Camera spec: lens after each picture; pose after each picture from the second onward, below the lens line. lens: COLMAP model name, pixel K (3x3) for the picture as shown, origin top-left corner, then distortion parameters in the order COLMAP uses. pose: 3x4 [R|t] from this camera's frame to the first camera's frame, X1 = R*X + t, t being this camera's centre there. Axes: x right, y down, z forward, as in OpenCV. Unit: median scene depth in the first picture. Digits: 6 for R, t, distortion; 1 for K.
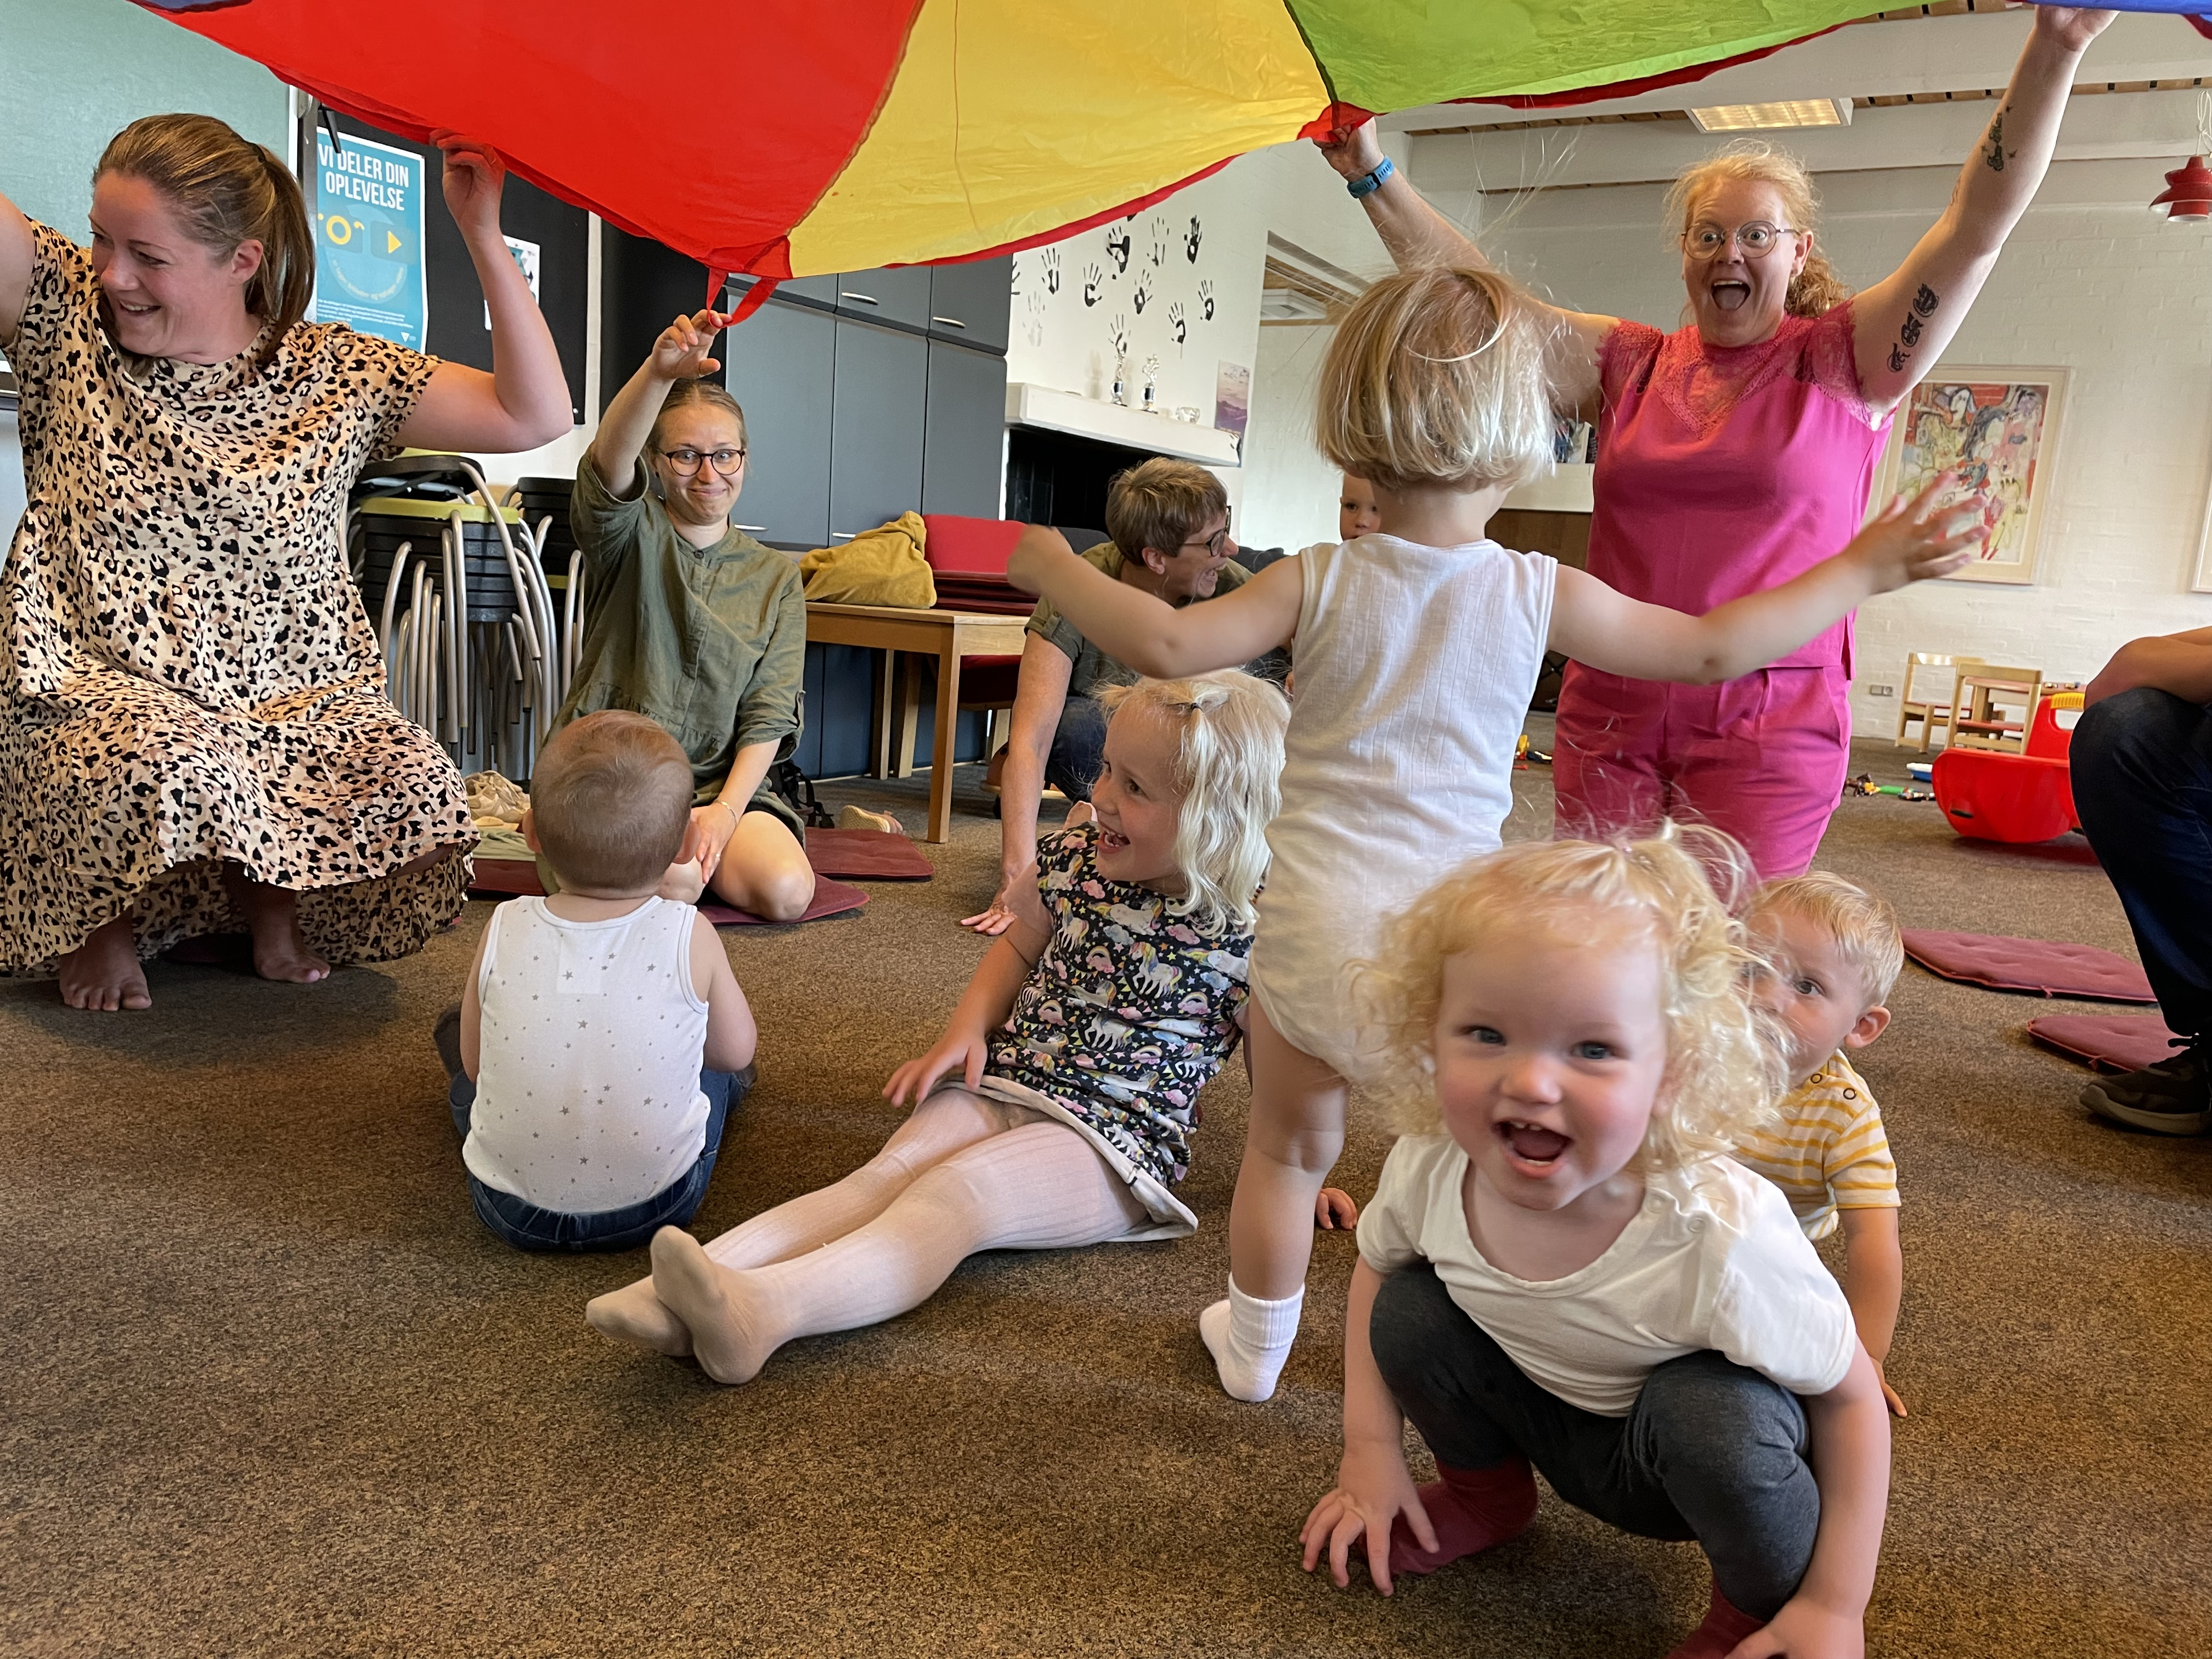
lens RADIAL K [[1707.9, 0, 1102.5], [0, 1707.9, 835.6], [0, 0, 1]] dist [0.008871, 0.000064]
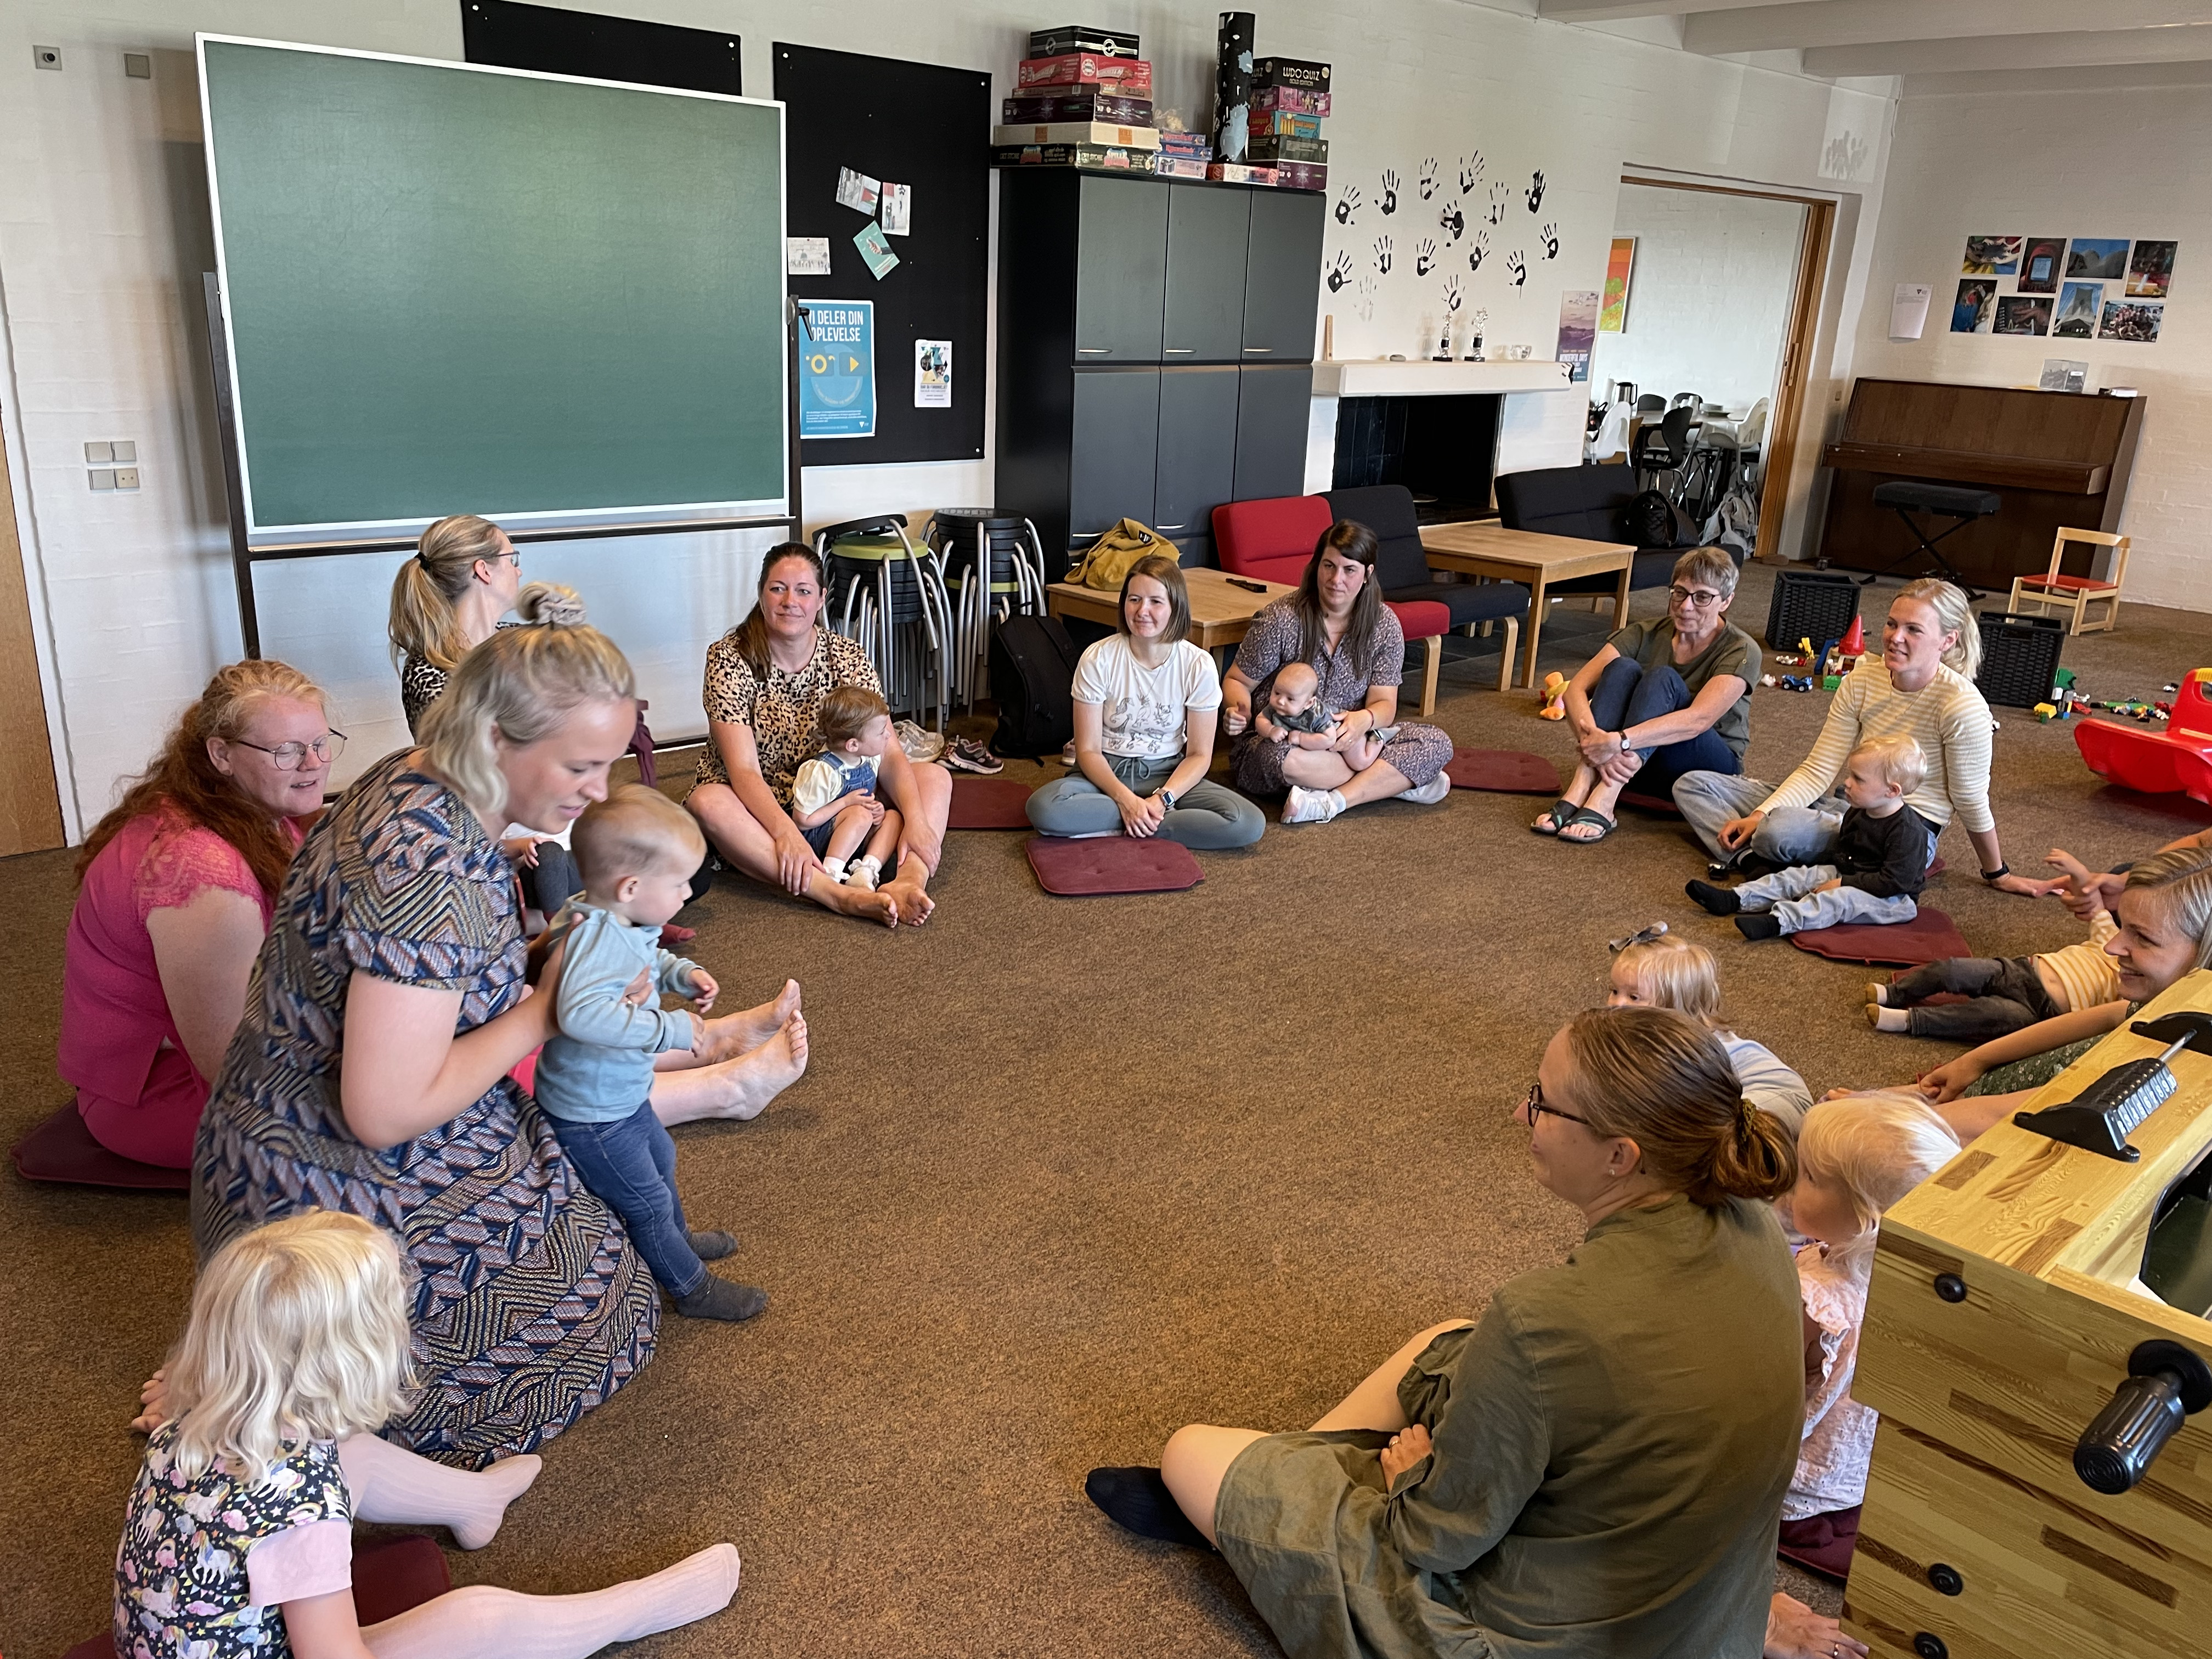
lens RADIAL K [[1707.9, 0, 1106.8], [0, 1707.9, 829.9], [0, 0, 1]] dist [0.008871, 0.000064]
pose [[0.954456, 0.064575, -0.291278, 0.264747], [-0.023109, 0.989364, 0.143614, -0.161054], [0.297454, -0.130342, 0.945797, -0.413271]]
